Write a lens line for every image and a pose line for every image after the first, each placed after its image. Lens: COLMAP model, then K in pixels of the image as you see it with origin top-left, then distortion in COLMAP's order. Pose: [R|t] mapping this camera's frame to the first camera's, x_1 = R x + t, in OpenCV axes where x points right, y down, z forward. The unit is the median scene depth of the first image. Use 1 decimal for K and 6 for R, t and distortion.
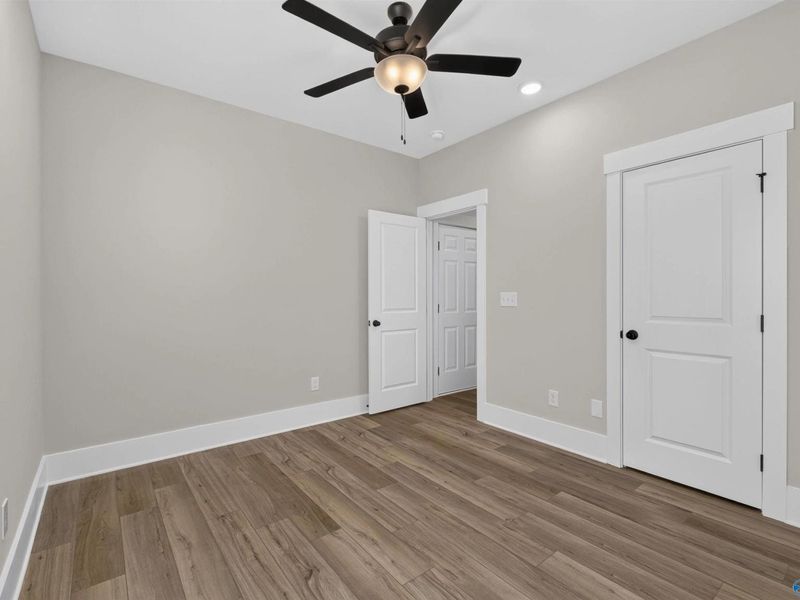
lens RADIAL K [[385.4, 0, 400.5], [0, 385.4, 296.2], [0, 0, 1]] dist [-0.000642, -0.000755]
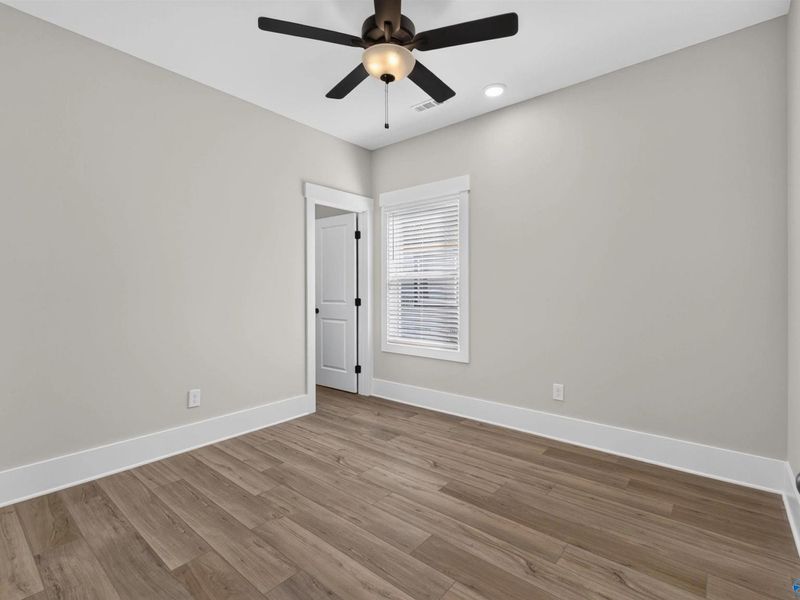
lens RADIAL K [[385.4, 0, 400.5], [0, 385.4, 296.2], [0, 0, 1]] dist [-0.000642, -0.000755]
pose [[-0.977724, 0.005473, -0.209824, 0.181257], [0.002497, 0.999893, 0.014445, 0.010433], [0.209881, 0.013599, -0.977632, 1.973362]]
